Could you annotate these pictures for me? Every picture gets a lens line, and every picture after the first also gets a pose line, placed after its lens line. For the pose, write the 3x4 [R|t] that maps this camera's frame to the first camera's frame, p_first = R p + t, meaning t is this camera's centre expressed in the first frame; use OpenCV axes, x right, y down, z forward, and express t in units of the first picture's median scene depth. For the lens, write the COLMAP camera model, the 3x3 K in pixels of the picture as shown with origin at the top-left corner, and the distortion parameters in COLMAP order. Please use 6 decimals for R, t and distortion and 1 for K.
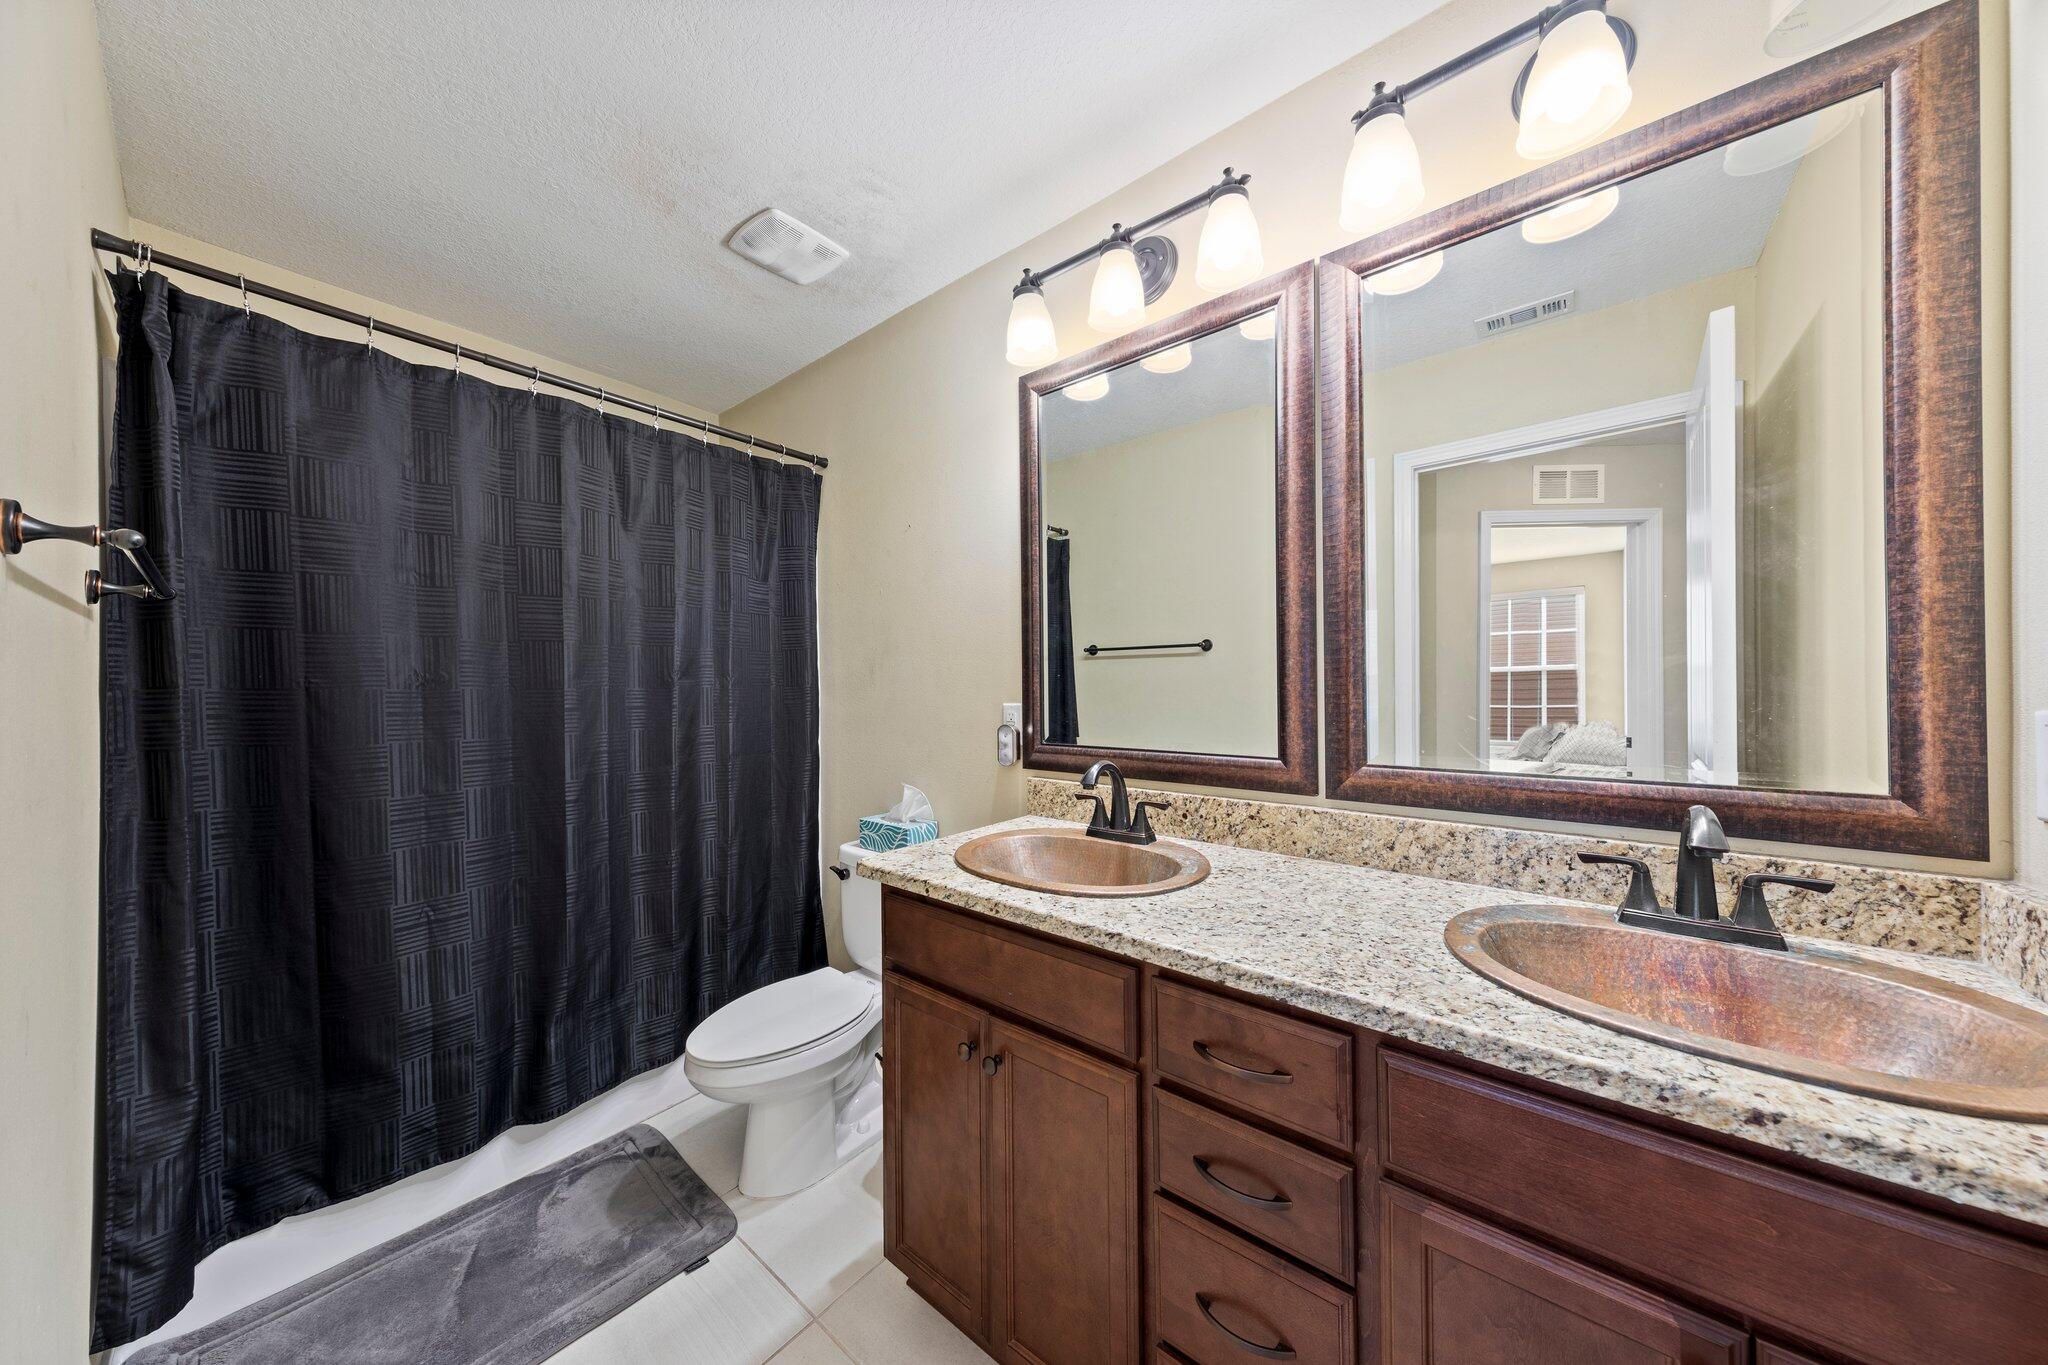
lens RADIAL K [[664.8, 0, 973.2], [0, 664.8, 695.8], [0, 0, 1]] dist [0.001965, 0.000108]
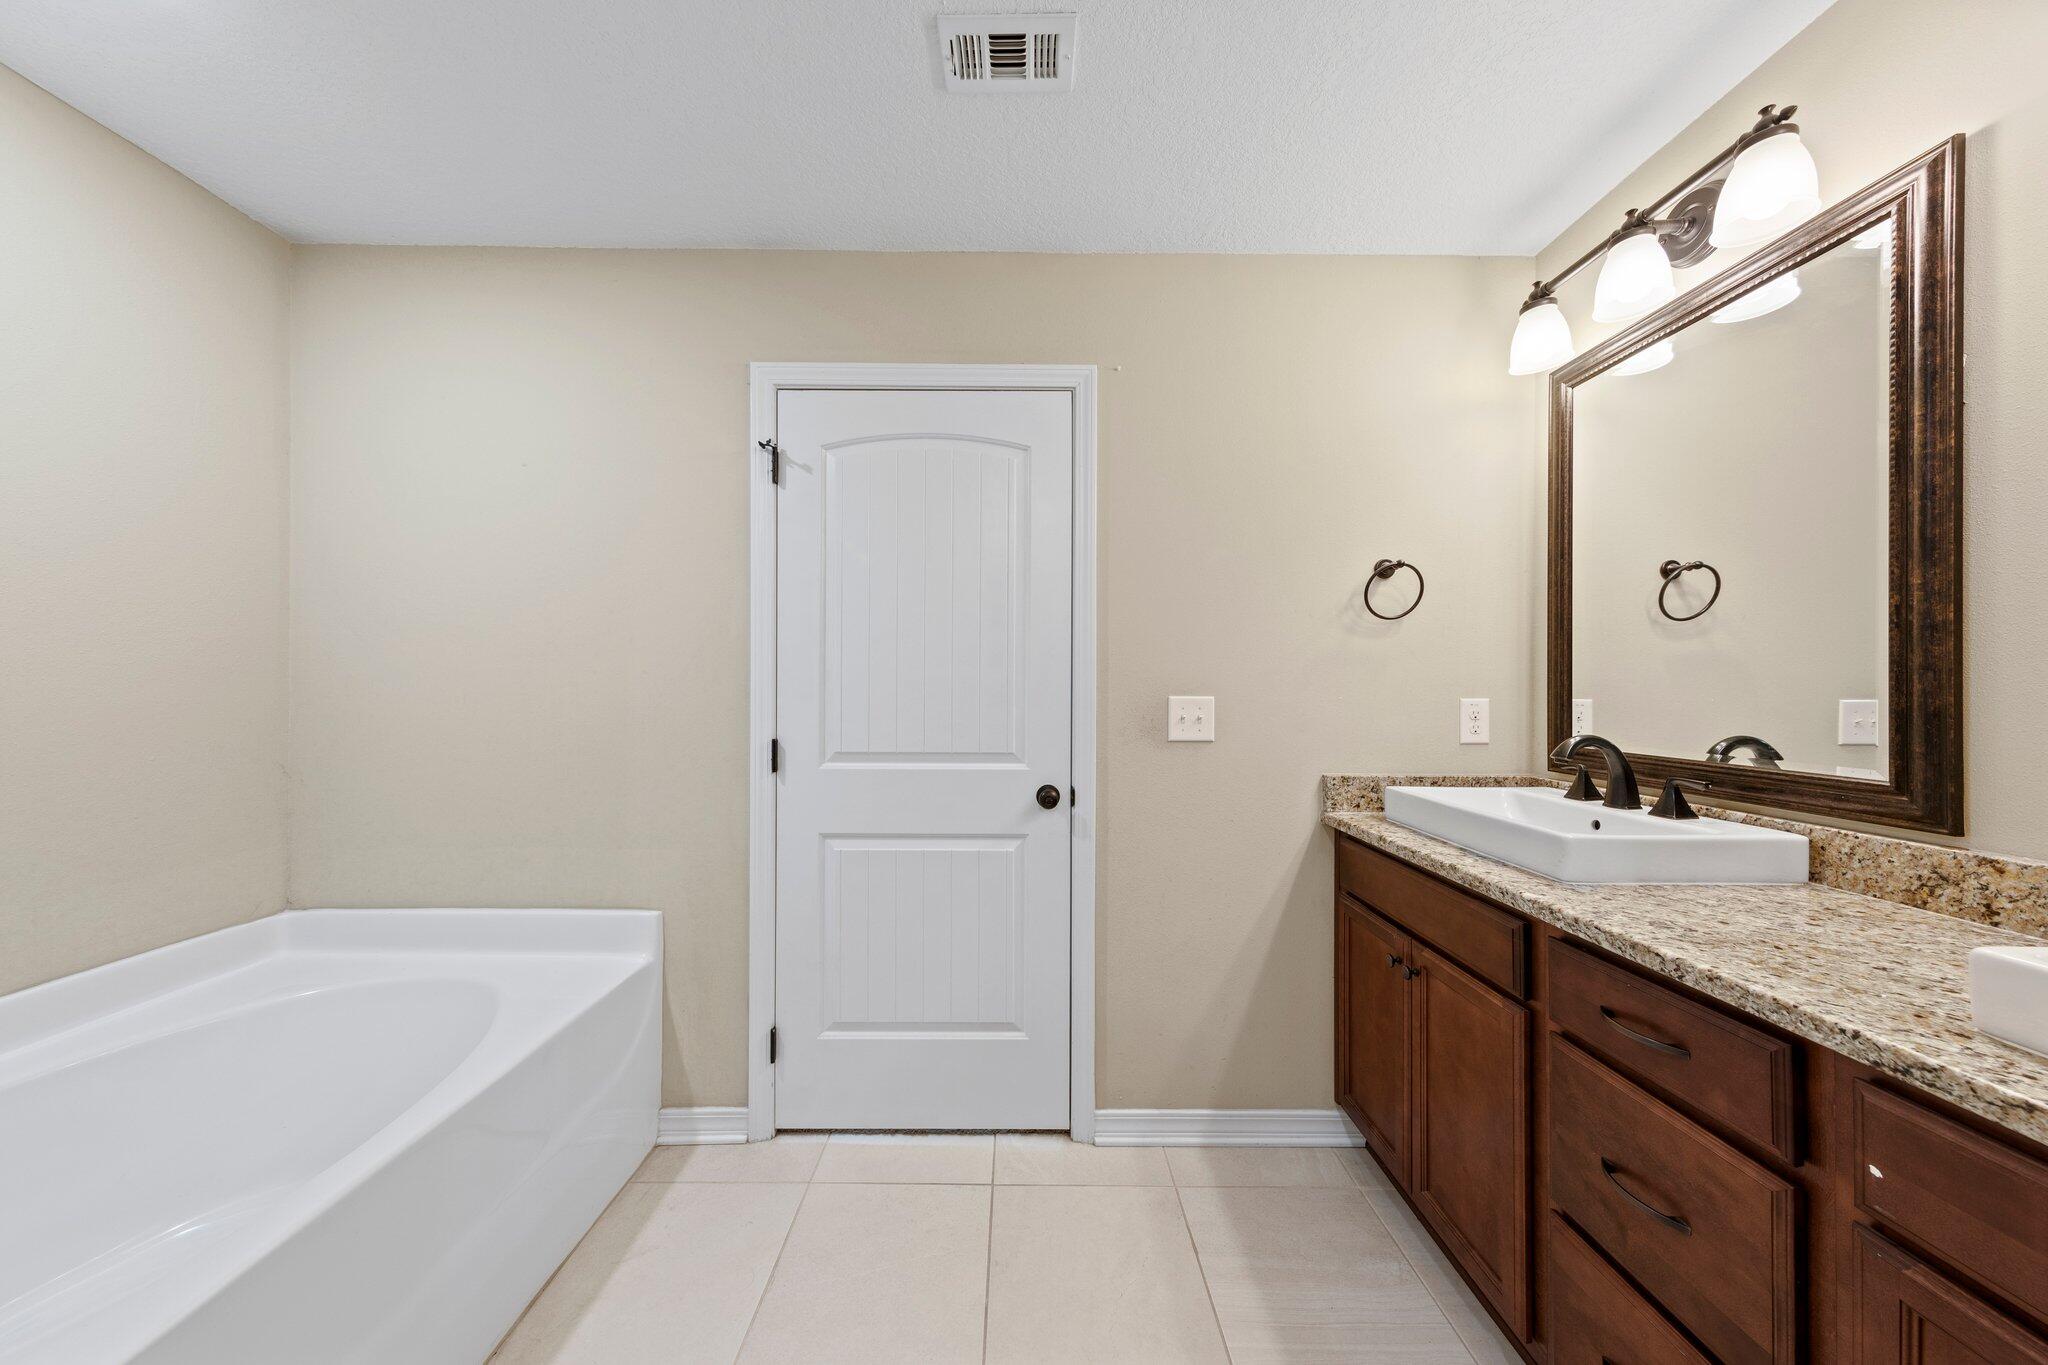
lens RADIAL K [[664.8, 0, 1023.5], [0, 664.8, 688.0], [0, 0, 1]] dist [0.001965, 0.000108]
pose [[0.667264, 0.002362, -0.744818, 0.384957], [-0.008445, 0.999955, -0.004395, 0.003811], [0.744774, 0.009222, 0.667253, -0.339660]]
